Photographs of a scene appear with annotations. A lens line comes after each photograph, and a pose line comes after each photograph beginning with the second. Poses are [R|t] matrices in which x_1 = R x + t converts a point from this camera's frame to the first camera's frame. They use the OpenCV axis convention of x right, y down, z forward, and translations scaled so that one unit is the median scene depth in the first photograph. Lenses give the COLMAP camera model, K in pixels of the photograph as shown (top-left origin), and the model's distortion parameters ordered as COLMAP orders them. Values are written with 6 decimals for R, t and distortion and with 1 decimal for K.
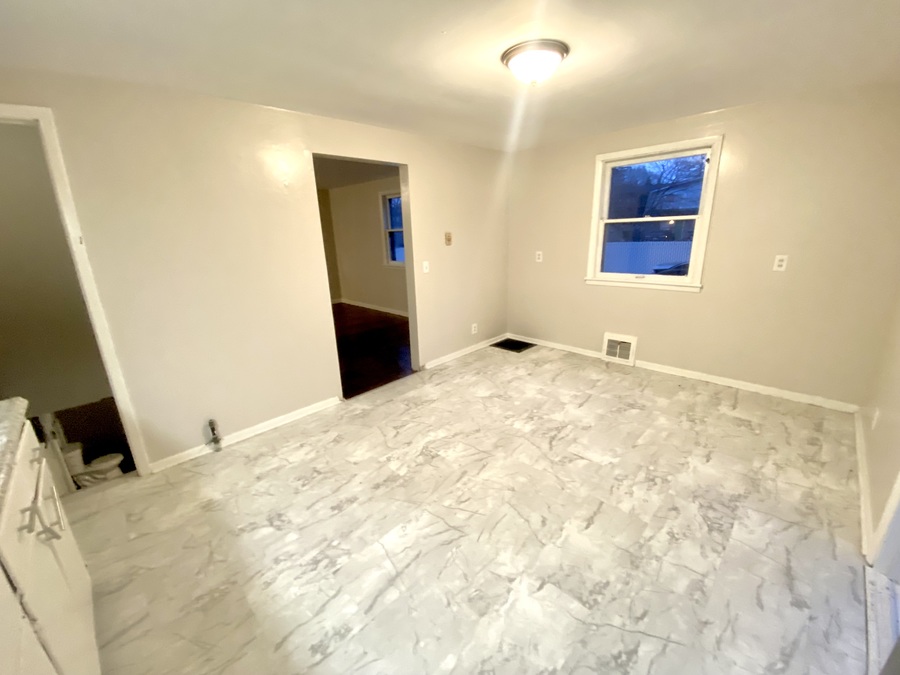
lens RADIAL K [[363.5, 0, 451.6], [0, 363.5, 335.0], [0, 0, 1]] dist [0.029947, -0.026318]
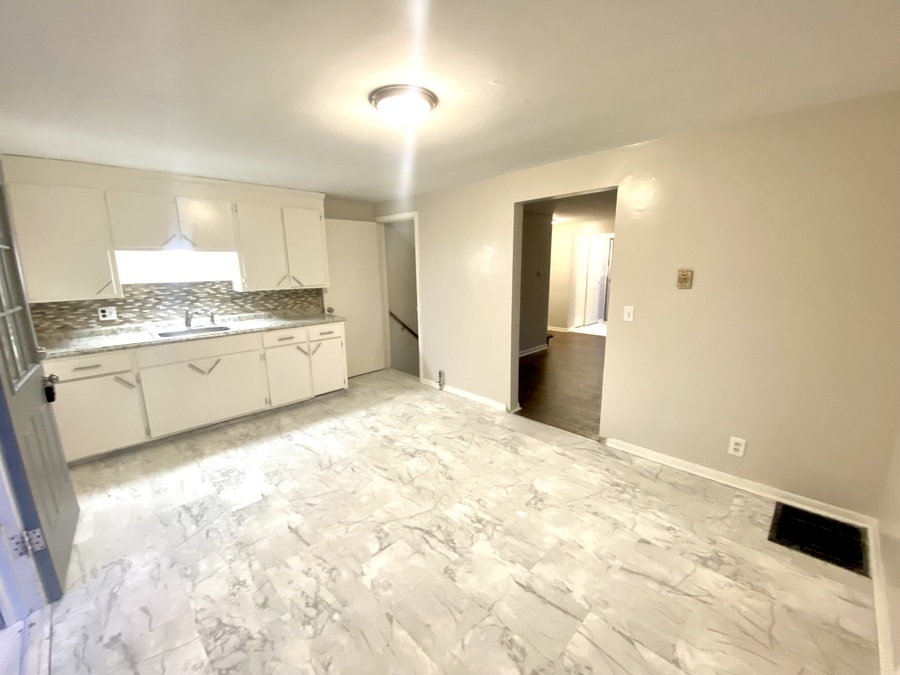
lens RADIAL K [[363.5, 0, 451.6], [0, 363.5, 335.0], [0, 0, 1]] dist [0.029947, -0.026318]
pose [[-0.005746, 0.223587, -0.974667, 1.069305], [-0.265312, 0.939411, 0.217063, -0.344350], [0.964146, 0.259838, 0.053922, 0.998709]]
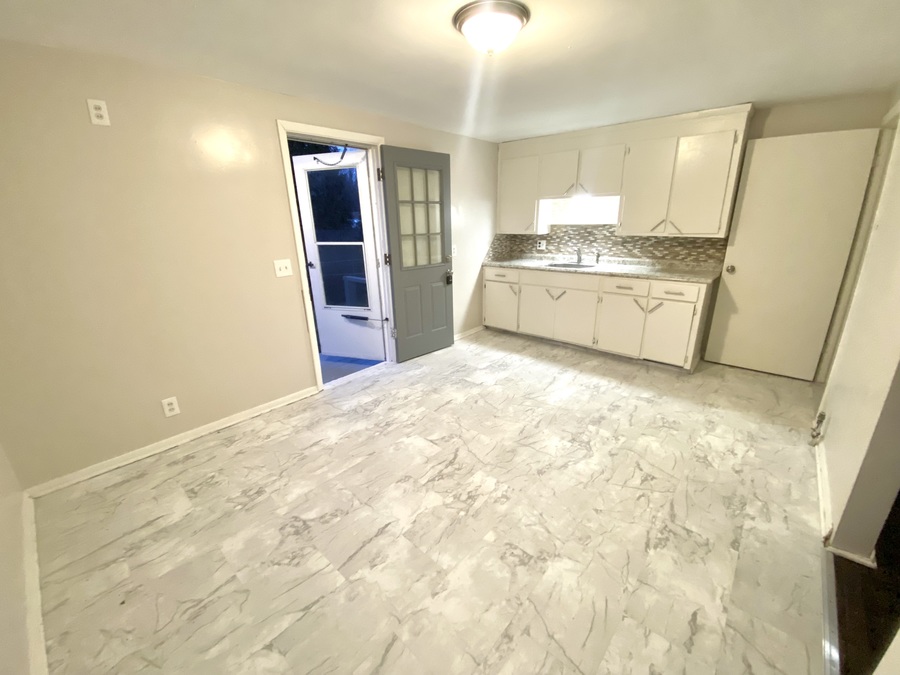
lens RADIAL K [[363.2, 0, 450.0], [0, 363.2, 337.5], [0, 0, 1]] dist [0.045022, -0.041177]
pose [[-0.997412, 0.063214, -0.034246, 0.324358], [0.032929, 0.825112, 0.564008, -0.512869], [0.063910, 0.561421, -0.825059, 1.733237]]
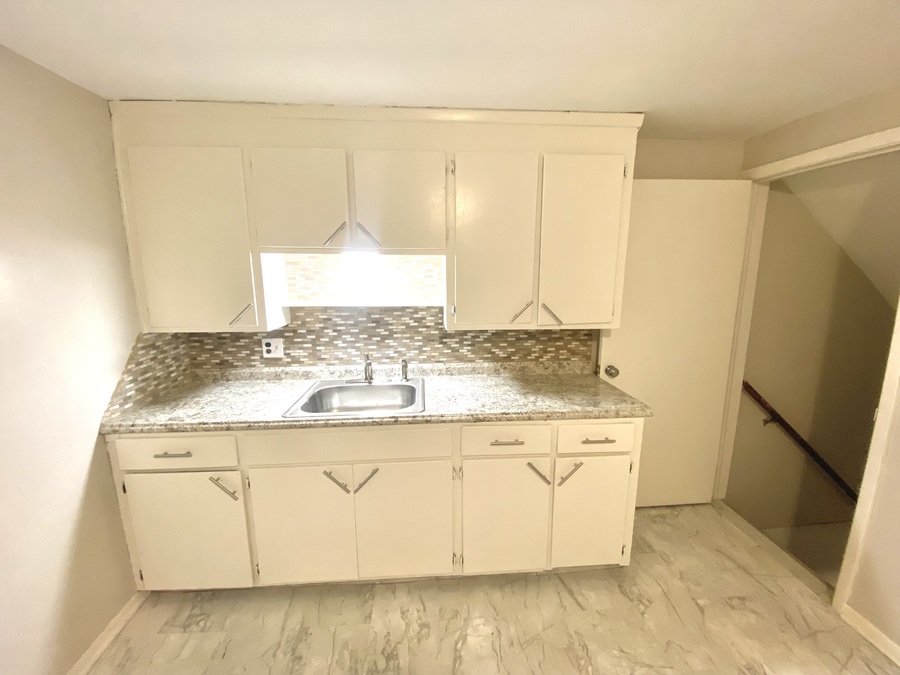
lens RADIAL K [[363.5, 0, 451.6], [0, 363.5, 335.0], [0, 0, 1]] dist [0.029947, -0.026318]
pose [[-0.655935, 0.162972, -0.737013, 0.094419], [-0.188073, 0.910332, 0.368680, -0.231932], [0.731011, 0.380442, -0.566468, 0.640054]]
